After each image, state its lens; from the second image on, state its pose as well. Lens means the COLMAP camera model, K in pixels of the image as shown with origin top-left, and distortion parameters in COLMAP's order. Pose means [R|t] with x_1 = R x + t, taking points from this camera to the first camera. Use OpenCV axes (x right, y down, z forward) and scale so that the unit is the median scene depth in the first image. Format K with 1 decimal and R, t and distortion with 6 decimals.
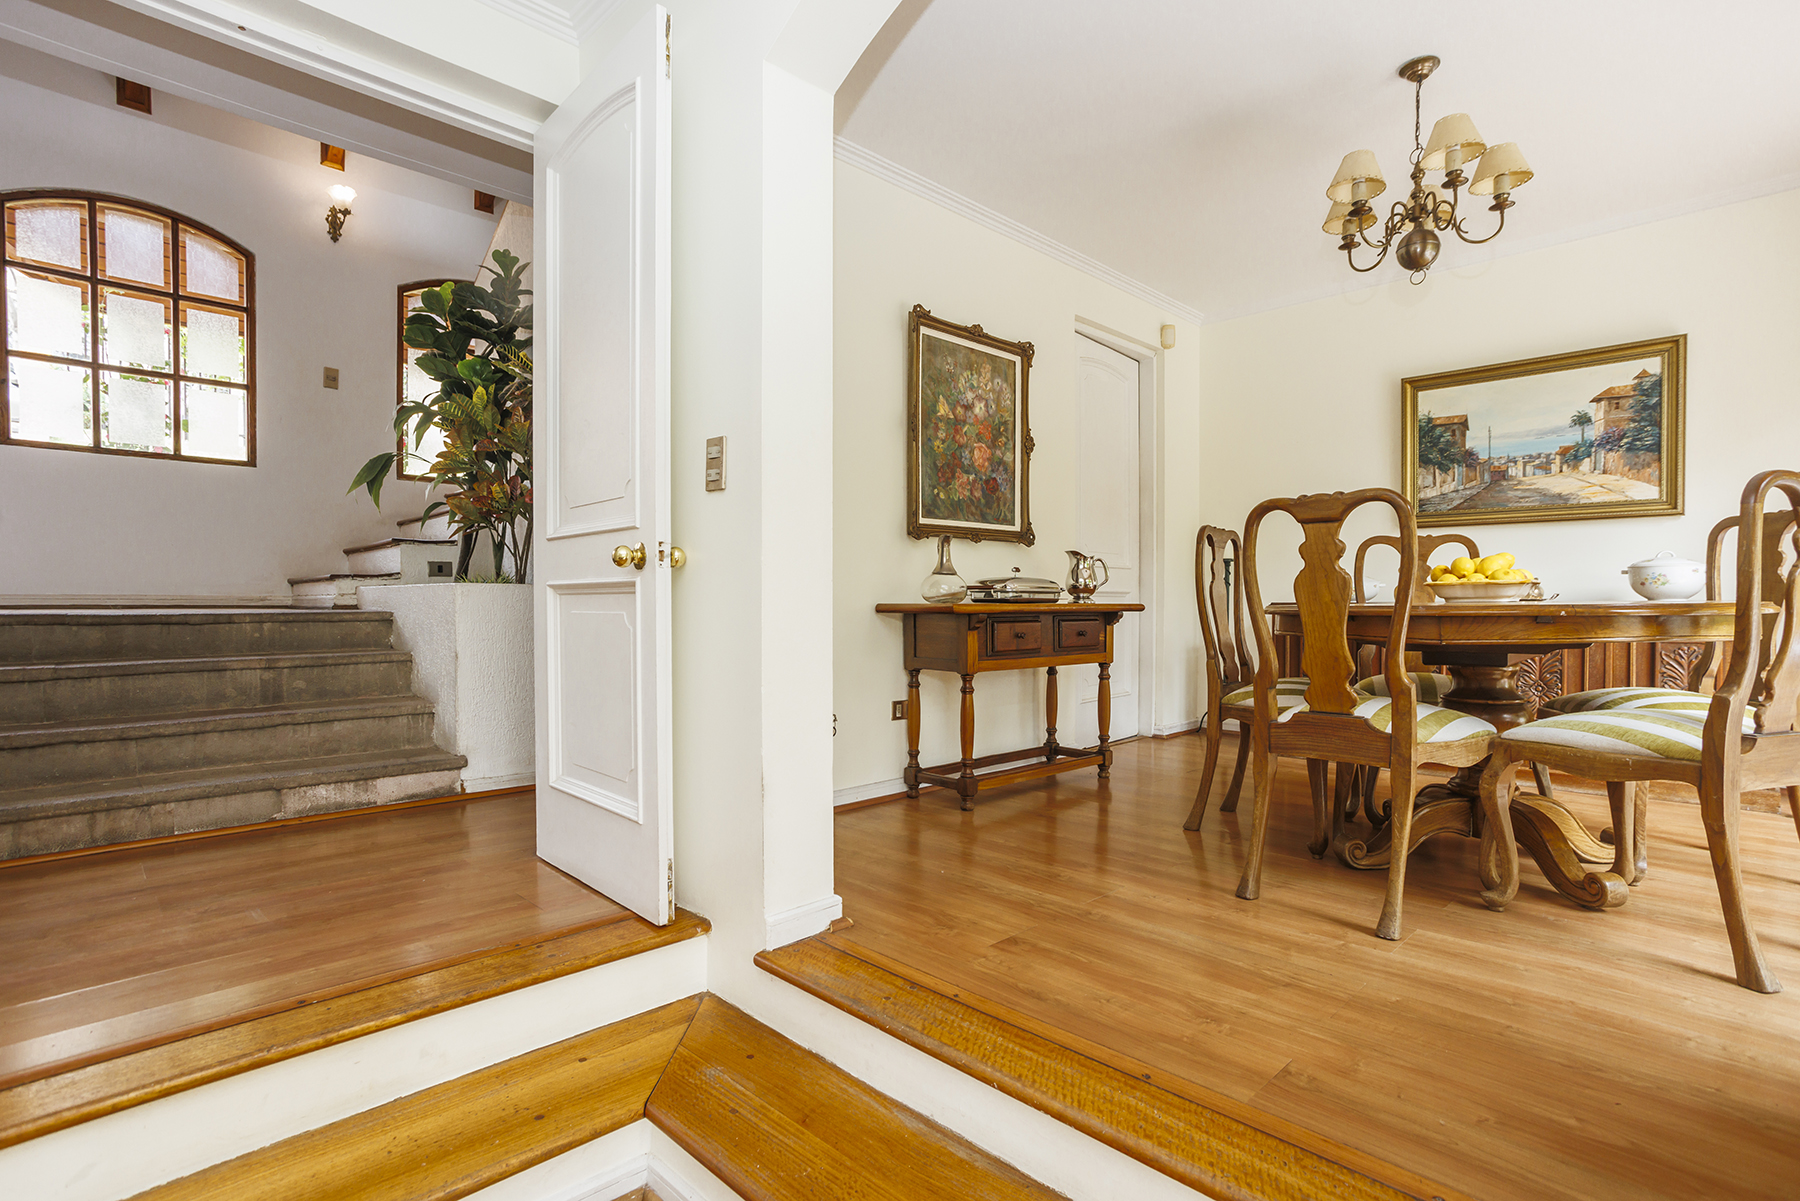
lens RADIAL K [[882.3, 0, 905.3], [0, 882.3, 614.0], [0, 0, 1]] dist [-0.026381, 0.014359]
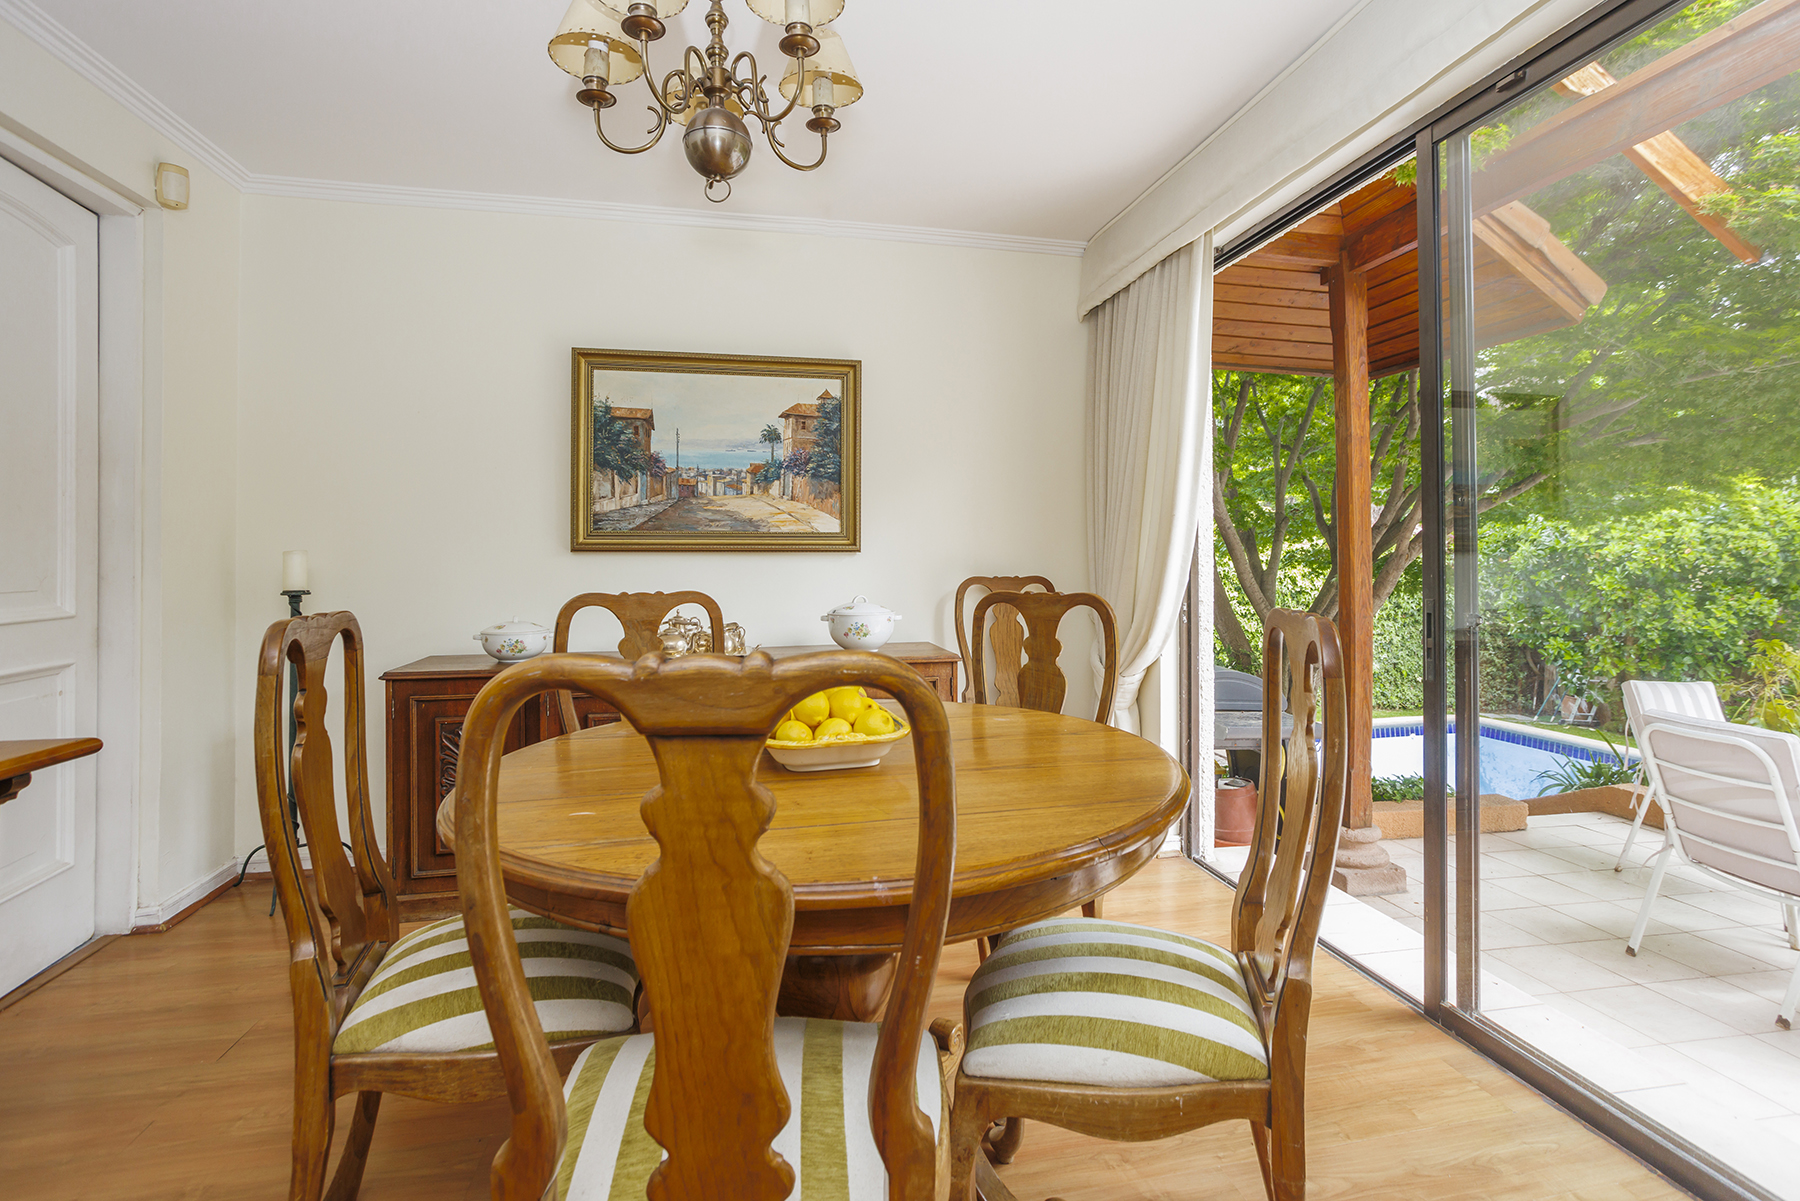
lens RADIAL K [[882.3, 0, 927.2], [0, 882.3, 542.5], [0, 0, 1]] dist [-0.026381, 0.014359]
pose [[0.535340, 0.008011, 0.844599, 0.119470], [0.015811, 0.999685, -0.019504, -0.097225], [-0.844489, 0.023795, 0.535045, 0.403556]]
